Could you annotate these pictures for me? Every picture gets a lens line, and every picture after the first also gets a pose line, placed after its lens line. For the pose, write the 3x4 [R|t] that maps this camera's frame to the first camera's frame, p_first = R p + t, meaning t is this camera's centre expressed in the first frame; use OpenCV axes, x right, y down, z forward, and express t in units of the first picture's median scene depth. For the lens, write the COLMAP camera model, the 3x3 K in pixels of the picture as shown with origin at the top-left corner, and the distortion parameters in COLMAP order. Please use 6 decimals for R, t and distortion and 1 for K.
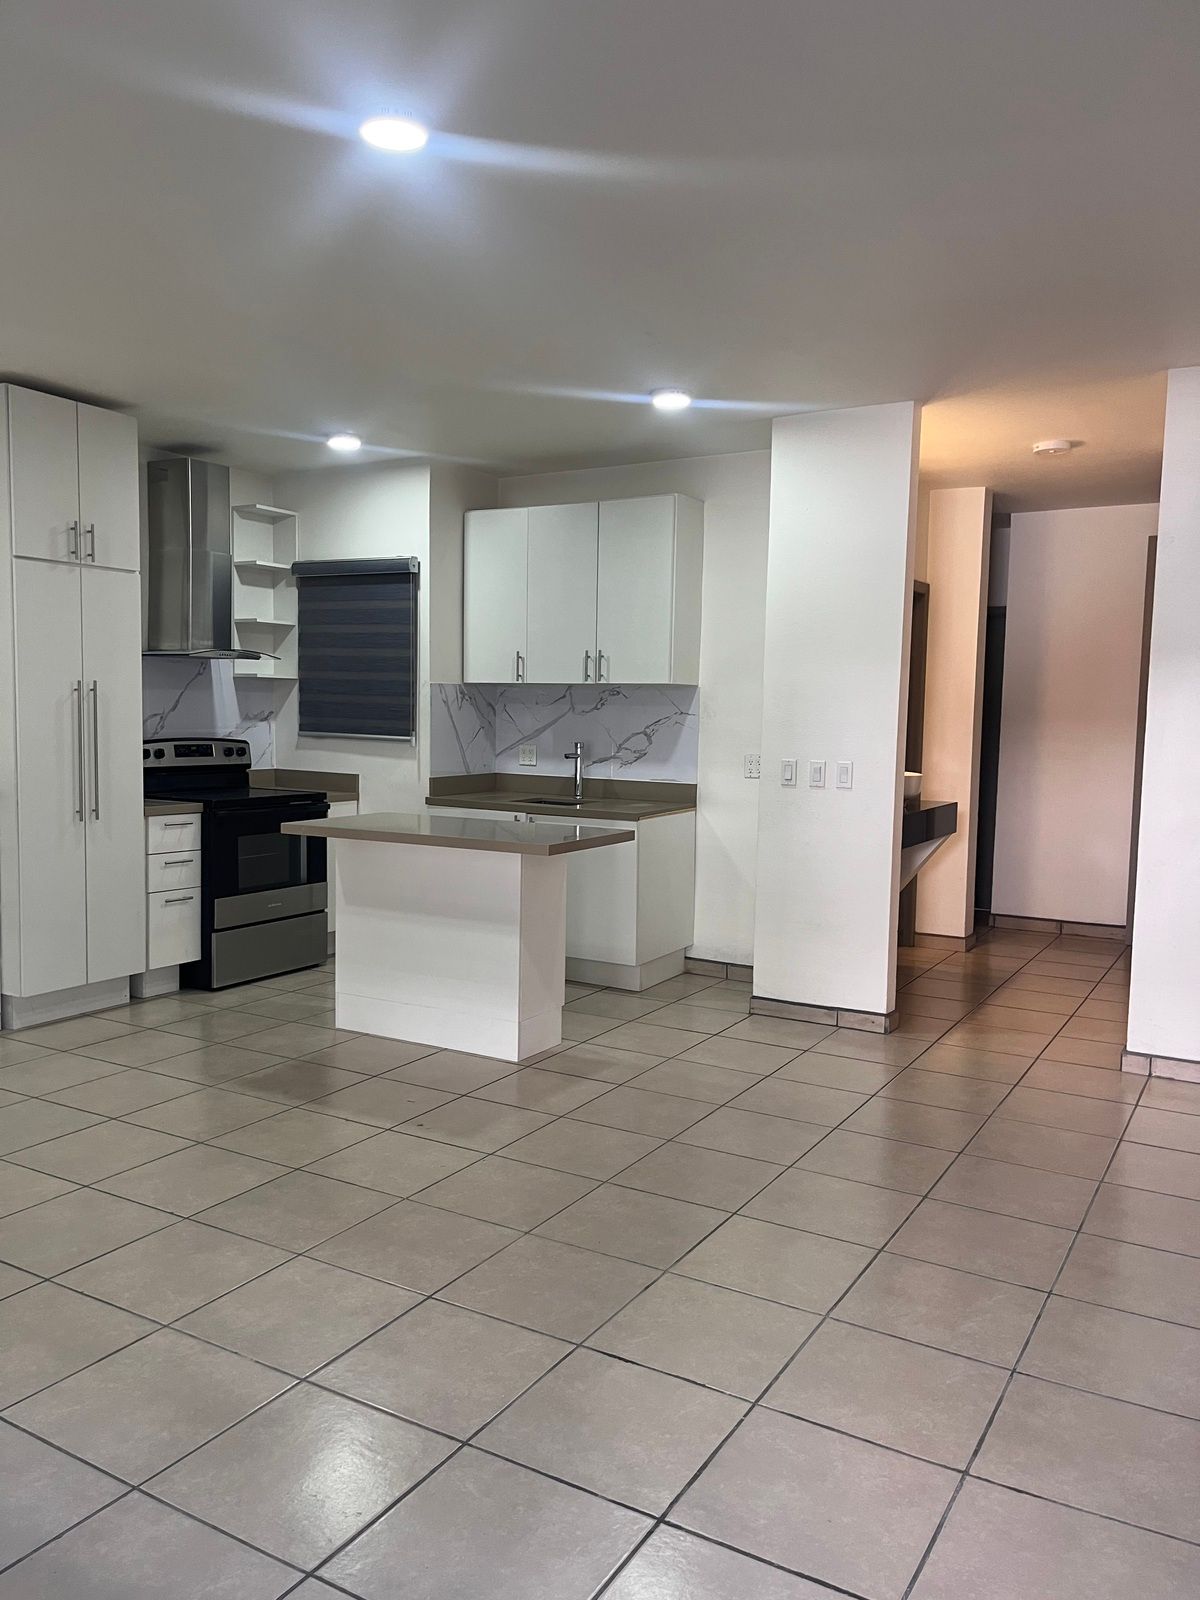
lens RADIAL K [[1218.3, 0, 600.1], [0, 1218.3, 805.2], [0, 0, 1]] dist [0.064007, -0.059696]
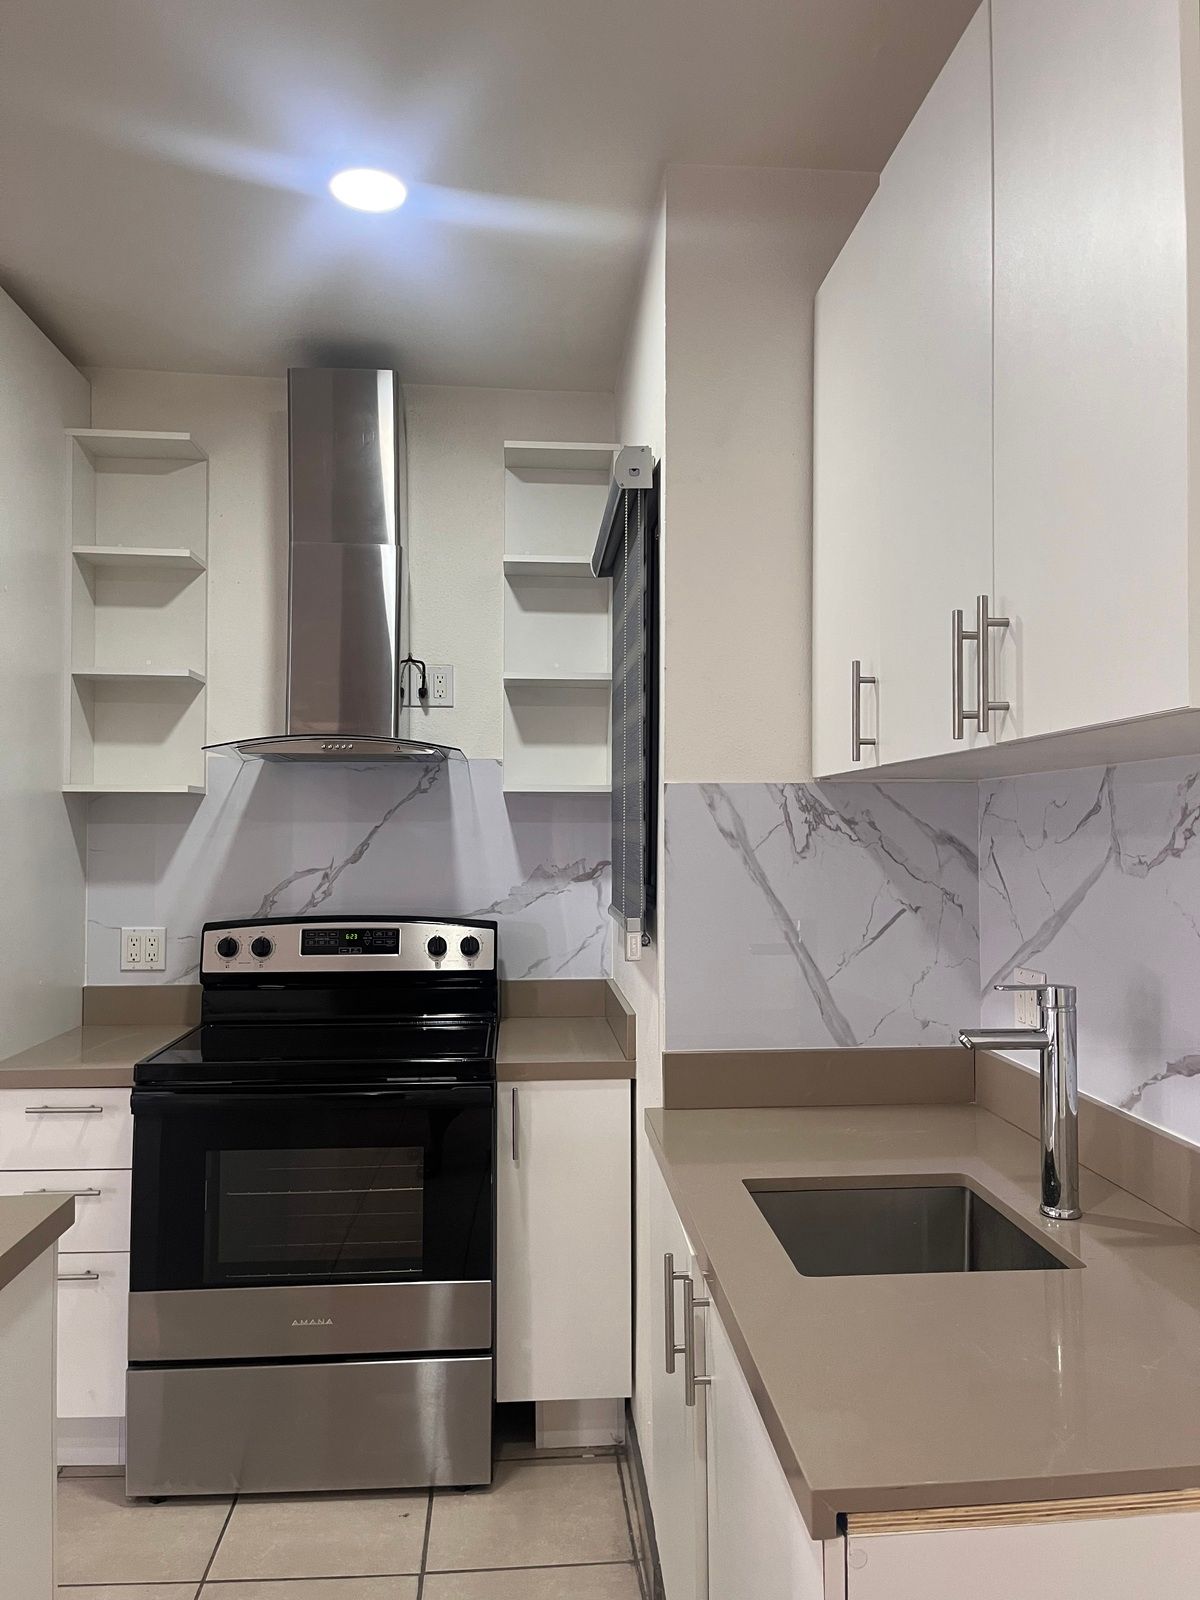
lens RADIAL K [[1218.3, 0, 600.1], [0, 1218.3, 805.2], [0, 0, 1]] dist [0.064007, -0.059696]
pose [[0.567205, -0.037592, -0.822718, 0.143207], [-0.053179, 0.995201, -0.082137, -0.064236], [0.821858, 0.090340, 0.562484, 0.791634]]
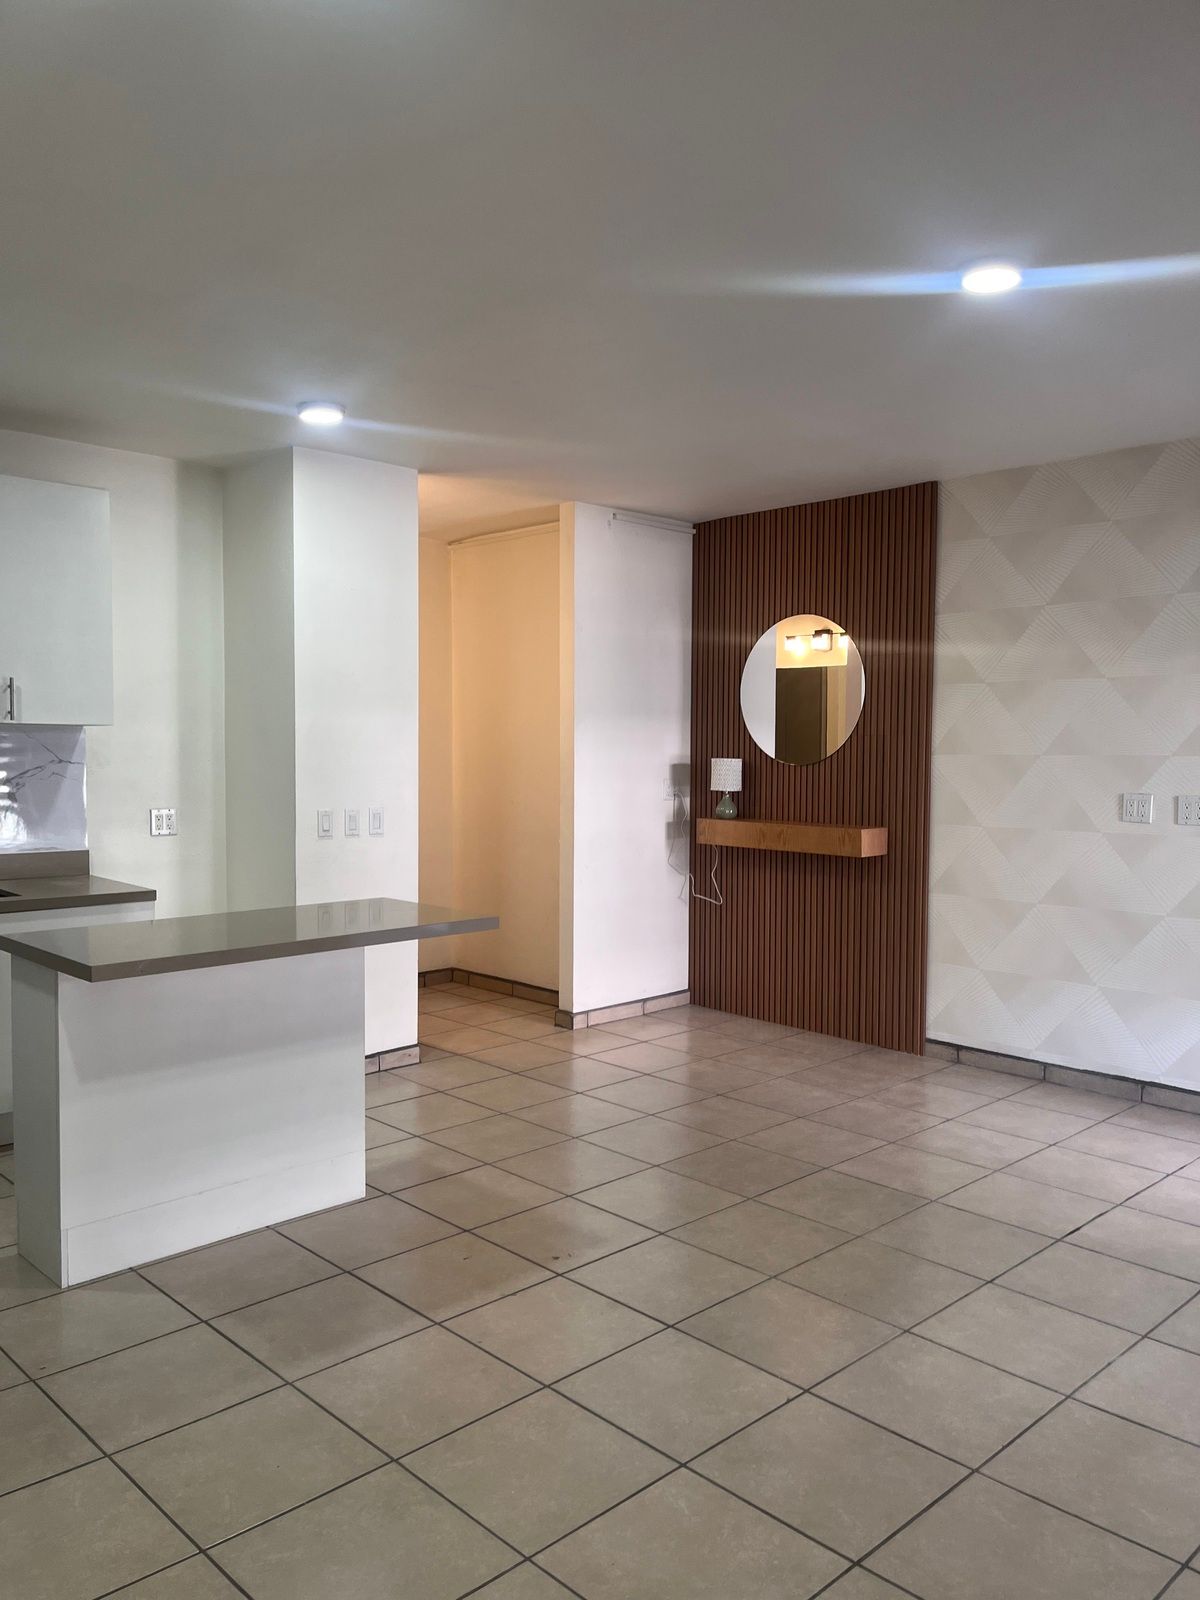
lens RADIAL K [[1215.3, 0, 595.2], [0, 1215.3, 809.7], [0, 0, 1]] dist [0.007038, -0.000595]
pose [[0.268083, -0.064697, 0.961221, -0.598204], [0.073044, 0.996236, 0.046682, -0.056477], [-0.960623, 0.057697, 0.271799, 0.465024]]
